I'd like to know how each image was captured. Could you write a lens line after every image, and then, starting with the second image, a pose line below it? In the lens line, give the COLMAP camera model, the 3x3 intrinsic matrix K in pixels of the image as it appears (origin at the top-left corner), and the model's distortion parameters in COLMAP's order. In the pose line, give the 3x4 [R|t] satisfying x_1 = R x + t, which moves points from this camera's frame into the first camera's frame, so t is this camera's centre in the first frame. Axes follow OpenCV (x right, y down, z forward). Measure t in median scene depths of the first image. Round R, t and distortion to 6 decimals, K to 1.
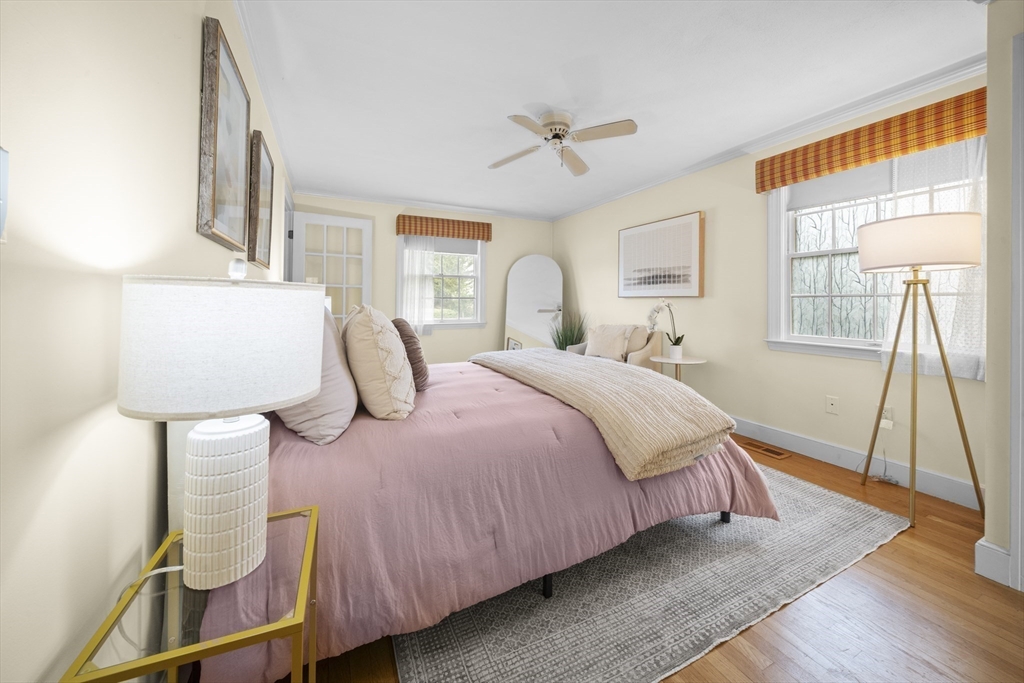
lens RADIAL K [[373.0, 0, 514.3], [0, 373.0, 294.1], [0, 0, 1]] dist [0.002307, -0.002006]
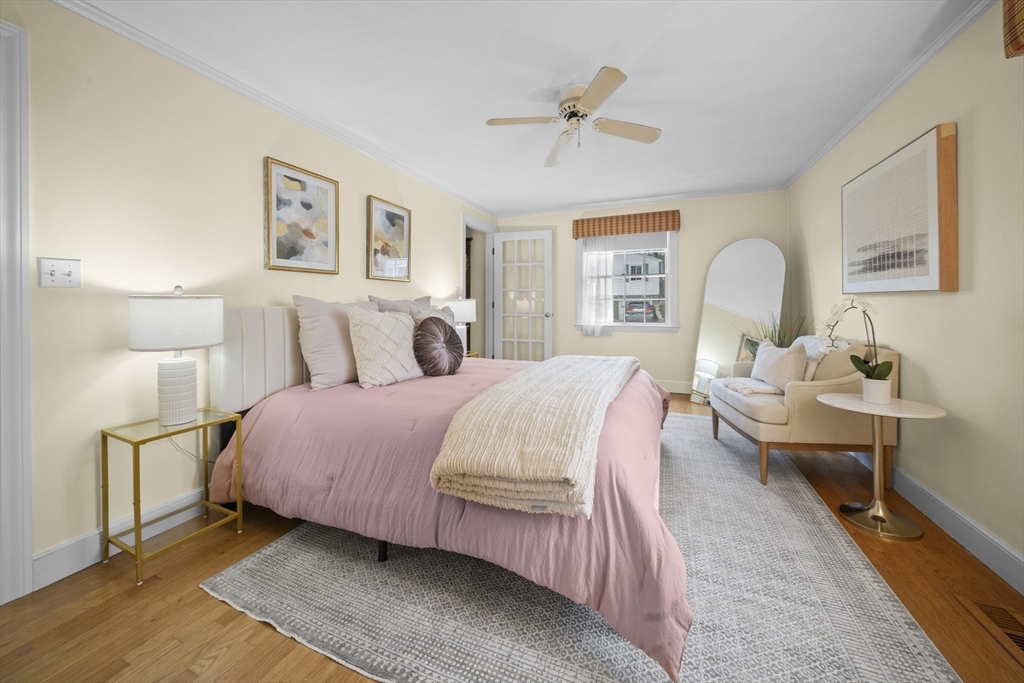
lens RADIAL K [[373.0, 0, 522.2], [0, 373.0, 302.9], [0, 0, 1]] dist [0.002307, -0.002006]
pose [[0.667255, -0.002831, -0.744824, 0.442163], [0.024915, 0.999518, 0.018521, -0.001156], [0.744413, -0.030916, 0.667004, 0.202565]]
